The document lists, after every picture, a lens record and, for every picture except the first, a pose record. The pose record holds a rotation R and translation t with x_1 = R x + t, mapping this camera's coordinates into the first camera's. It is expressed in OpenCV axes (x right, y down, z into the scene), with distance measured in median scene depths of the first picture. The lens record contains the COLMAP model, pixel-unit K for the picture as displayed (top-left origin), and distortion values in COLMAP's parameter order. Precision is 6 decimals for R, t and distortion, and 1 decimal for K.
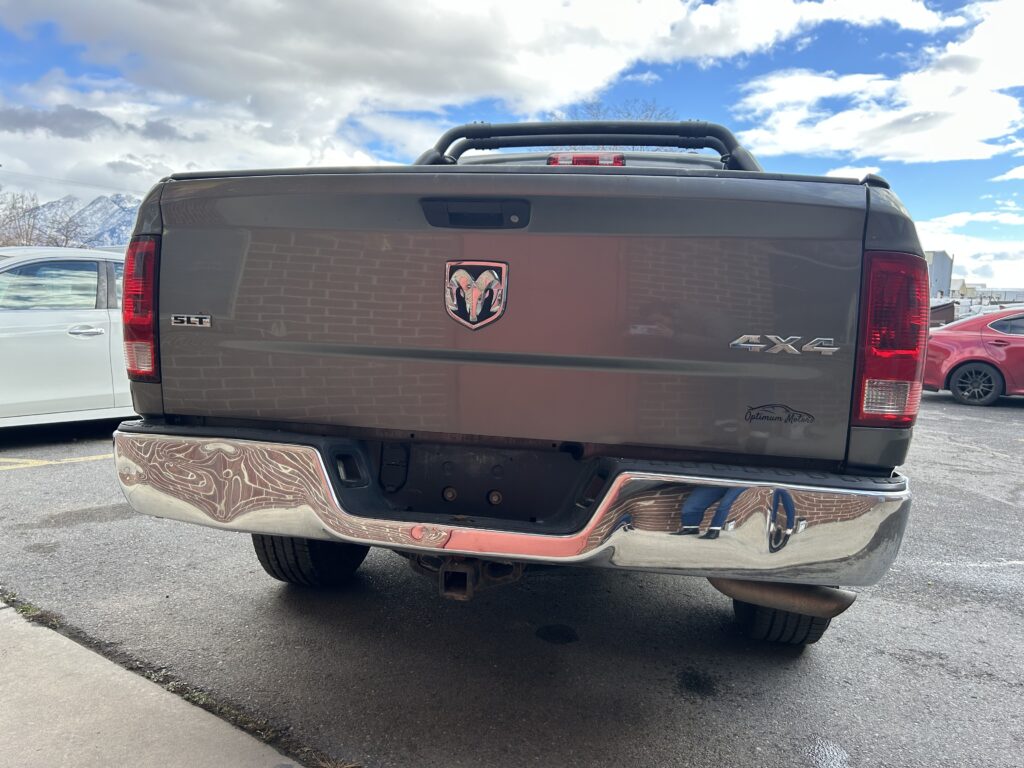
lens RADIAL K [[775.3, 0, 512.0], [0, 775.3, 384.0], [0, 0, 1]] dist [-0.003651, 0.002375]
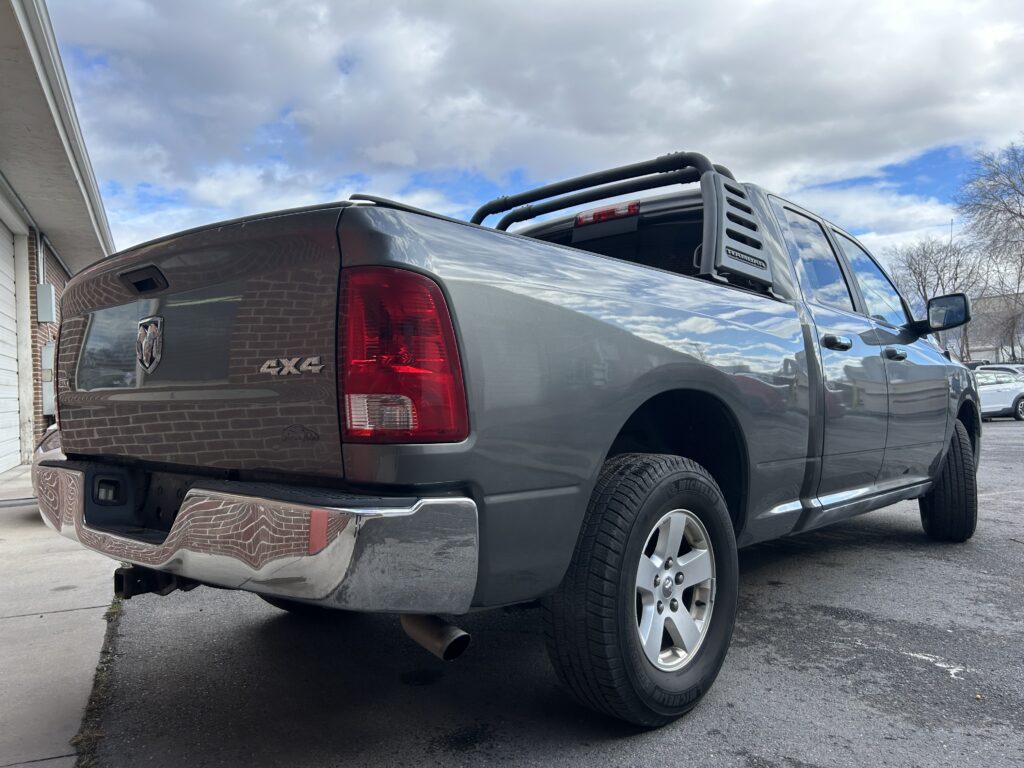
lens RADIAL K [[769.4, 0, 512.0], [0, 769.4, 384.0], [0, 0, 1]] dist [0.064438, -0.073636]
pose [[0.853599, -0.063668, -0.517026, 1.131365], [0.006887, 0.993796, -0.111009, 0.090025], [0.520886, 0.091196, 0.848741, 0.263435]]
